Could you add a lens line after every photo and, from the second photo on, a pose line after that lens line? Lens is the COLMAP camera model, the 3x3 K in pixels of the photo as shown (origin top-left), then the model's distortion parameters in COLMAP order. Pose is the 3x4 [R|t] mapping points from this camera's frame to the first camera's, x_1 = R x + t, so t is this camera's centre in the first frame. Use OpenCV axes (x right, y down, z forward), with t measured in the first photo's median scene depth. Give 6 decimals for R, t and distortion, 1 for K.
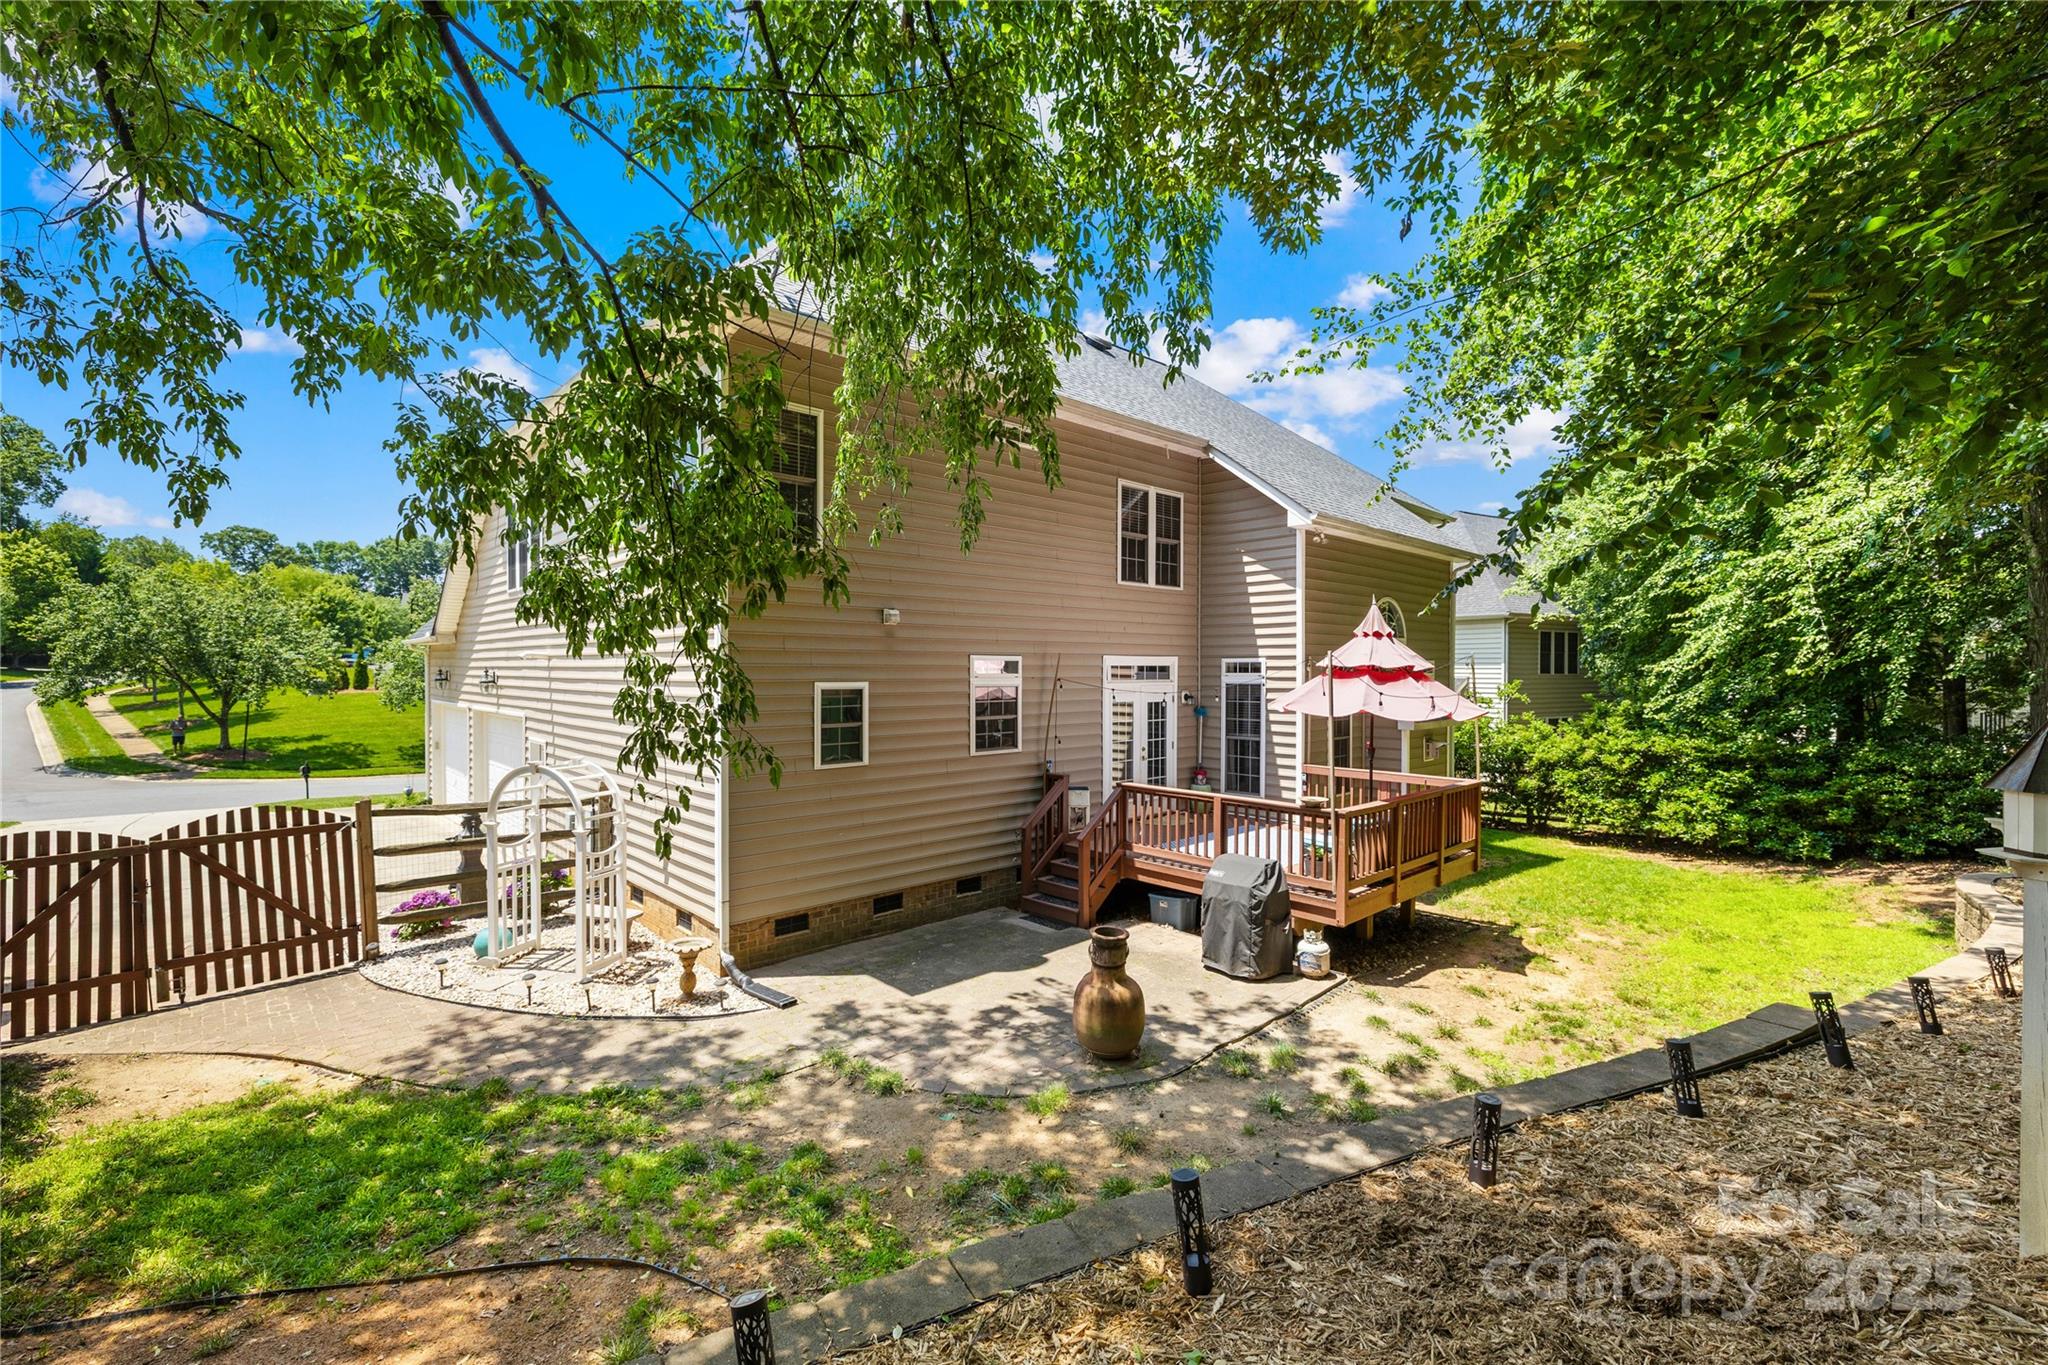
lens RADIAL K [[878.2, 0, 1011.0], [0, 878.2, 669.5], [0, 0, 1]] dist [-0.001458, -0.000042]
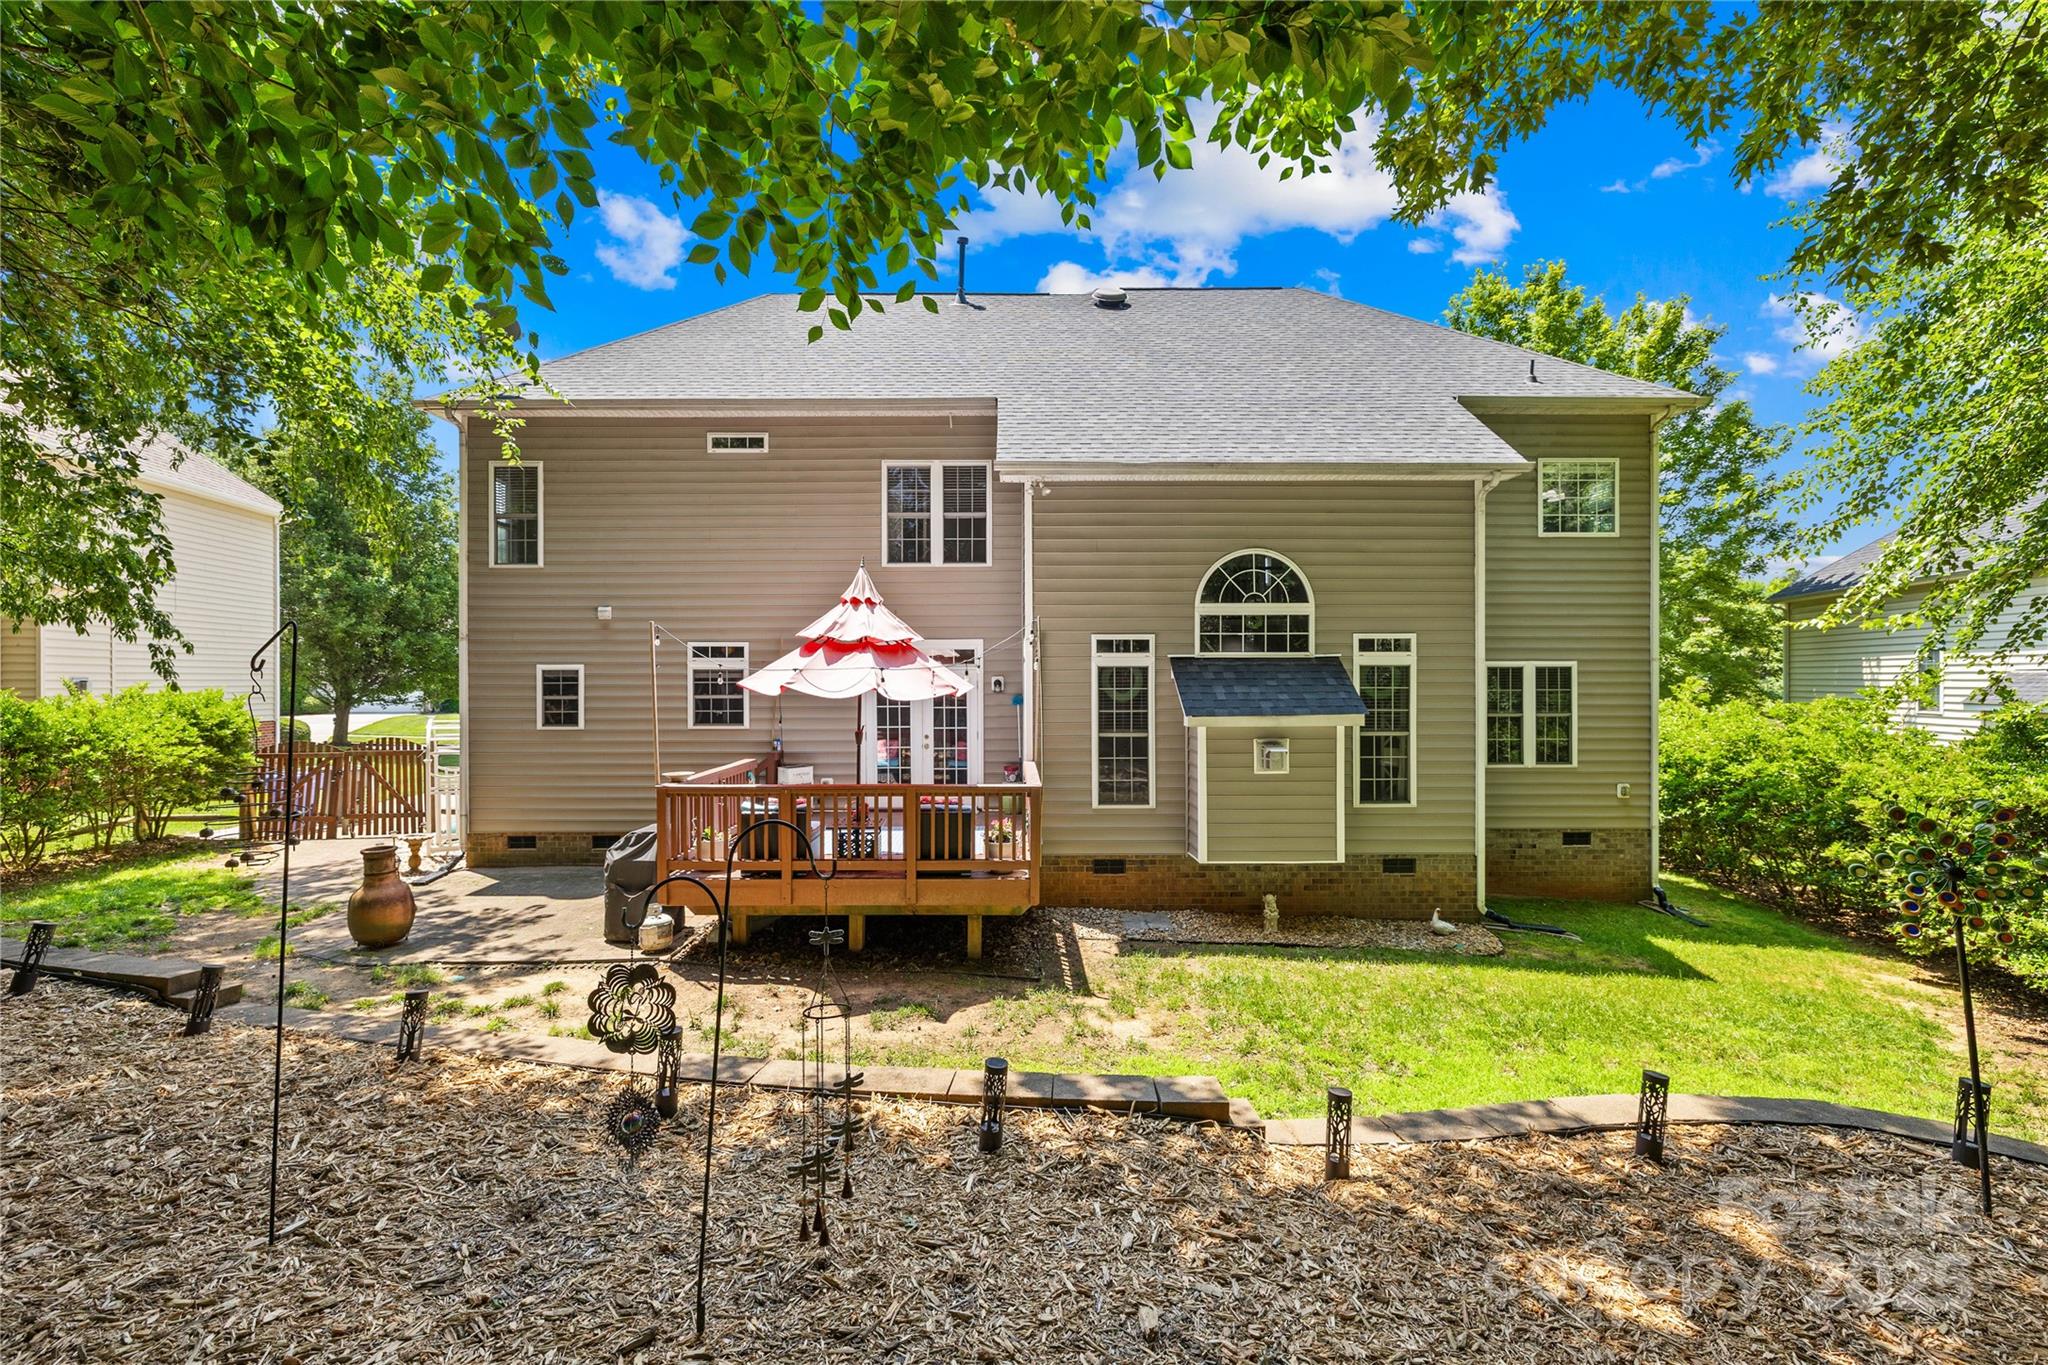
lens RADIAL K [[878.2, 0, 1010.5], [0, 878.2, 682.6], [0, 0, 1]] dist [-0.001458, -0.000042]
pose [[0.734224, -0.001706, -0.678905, 1.221714], [0.003471, 0.999993, 0.001241, 0.042783], [0.678899, -0.003267, 0.734225, 0.506971]]
